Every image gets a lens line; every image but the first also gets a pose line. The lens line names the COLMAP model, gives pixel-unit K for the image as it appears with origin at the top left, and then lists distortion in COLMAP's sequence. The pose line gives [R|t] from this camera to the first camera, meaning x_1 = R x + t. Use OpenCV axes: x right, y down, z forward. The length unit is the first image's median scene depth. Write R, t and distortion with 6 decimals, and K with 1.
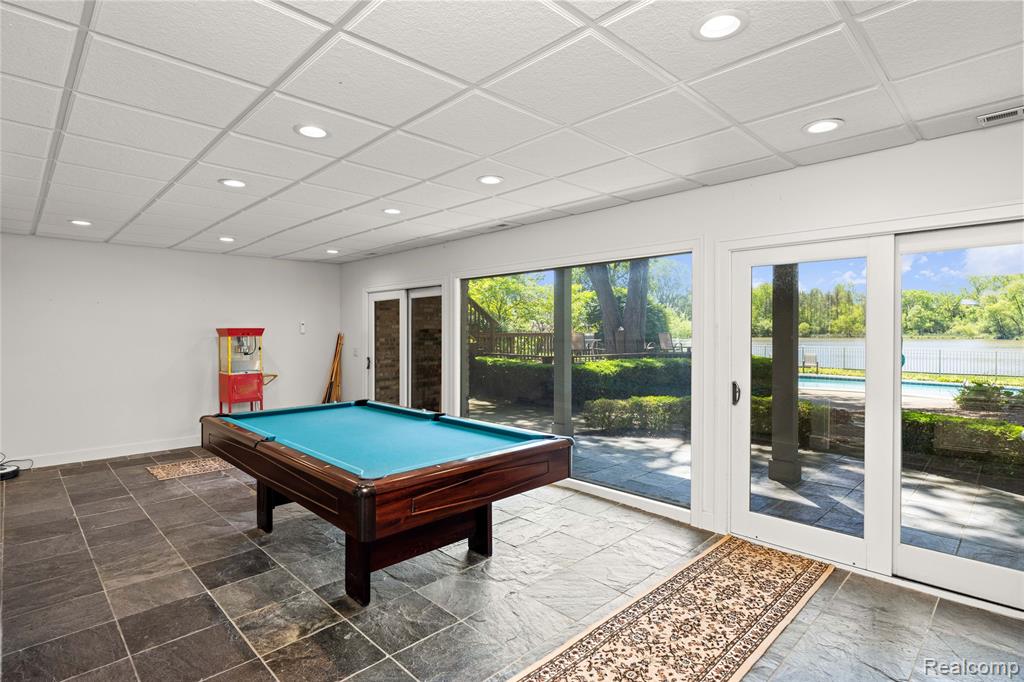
lens RADIAL K [[516.3, 0, 505.6], [0, 516.3, 336.5], [0, 0, 1]] dist [0.017309, -0.000093]
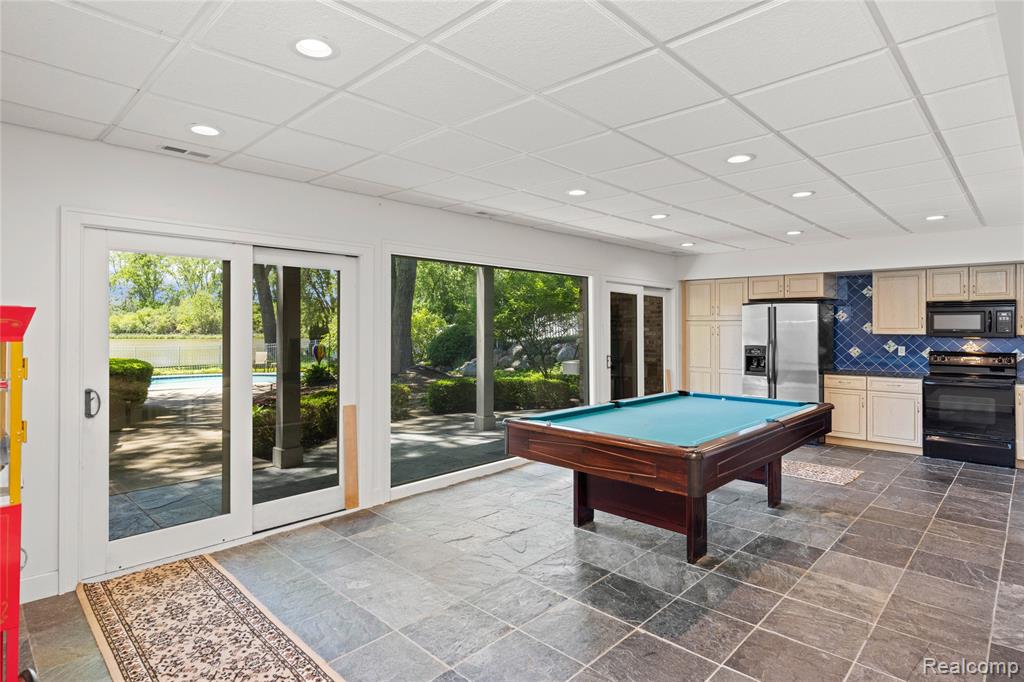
lens RADIAL K [[536.0, 0, 501.4], [0, 536.0, 330.3], [0, 0, 1]] dist [-0.012946, 0.000356]
pose [[-0.017791, -0.006343, 0.999822, -1.465656], [0.006341, 0.999959, 0.006457, -0.009325], [-0.999822, 0.006454, -0.017750, 1.470730]]
